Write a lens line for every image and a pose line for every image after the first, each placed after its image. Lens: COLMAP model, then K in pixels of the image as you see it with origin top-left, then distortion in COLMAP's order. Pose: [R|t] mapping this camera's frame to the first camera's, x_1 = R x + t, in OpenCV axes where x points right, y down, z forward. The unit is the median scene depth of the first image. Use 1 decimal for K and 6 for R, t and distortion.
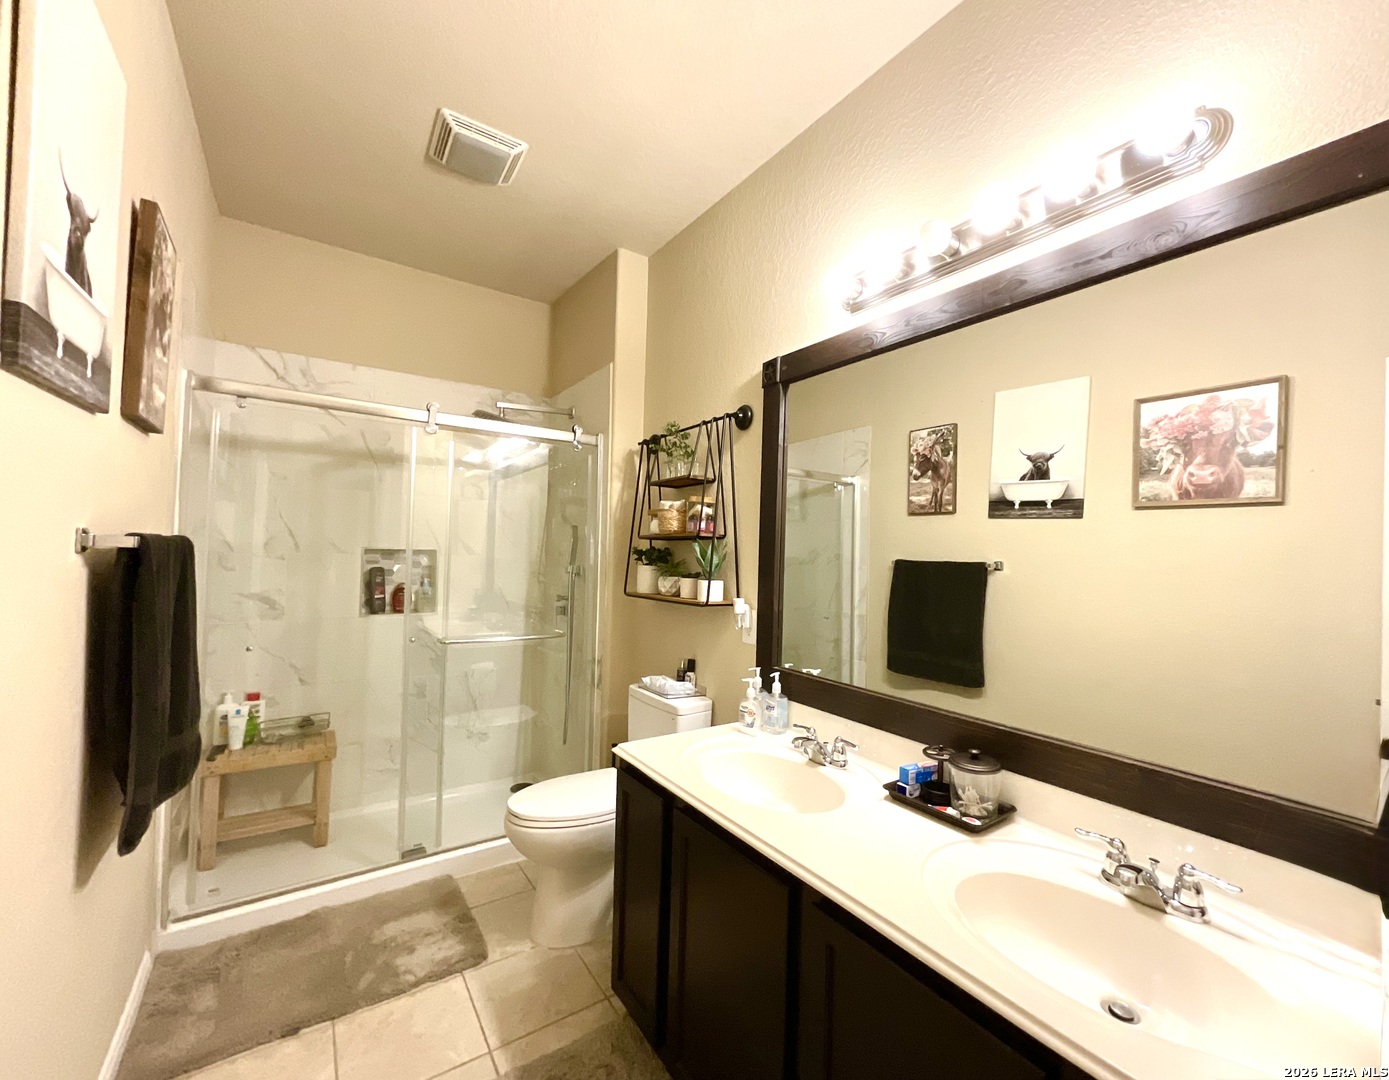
lens RADIAL K [[589.9, 0, 705.6], [0, 589.9, 542.4], [0, 0, 1]] dist [-0.005239, 0.002717]
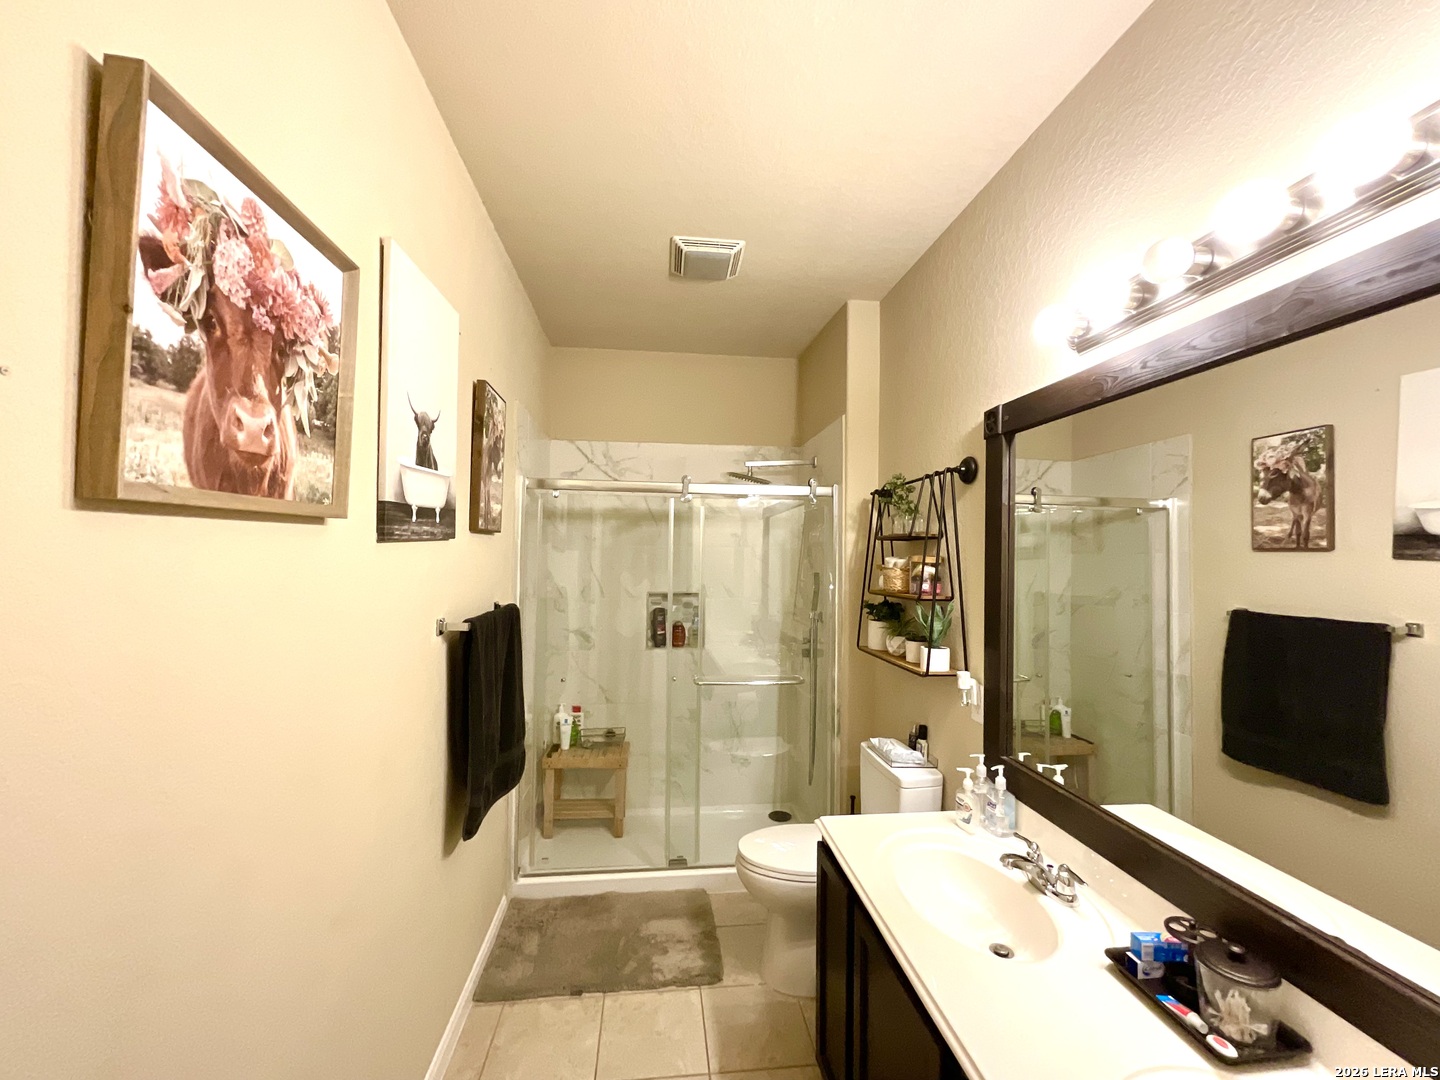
lens RADIAL K [[579.9, 0, 710.8], [0, 579.9, 538.3], [0, 0, 1]] dist [0.001522, -0.001523]
pose [[0.873438, -0.030205, -0.485997, 0.155214], [0.025657, 0.999543, -0.016012, -0.106158], [0.486258, 0.001517, 0.873814, 0.020797]]
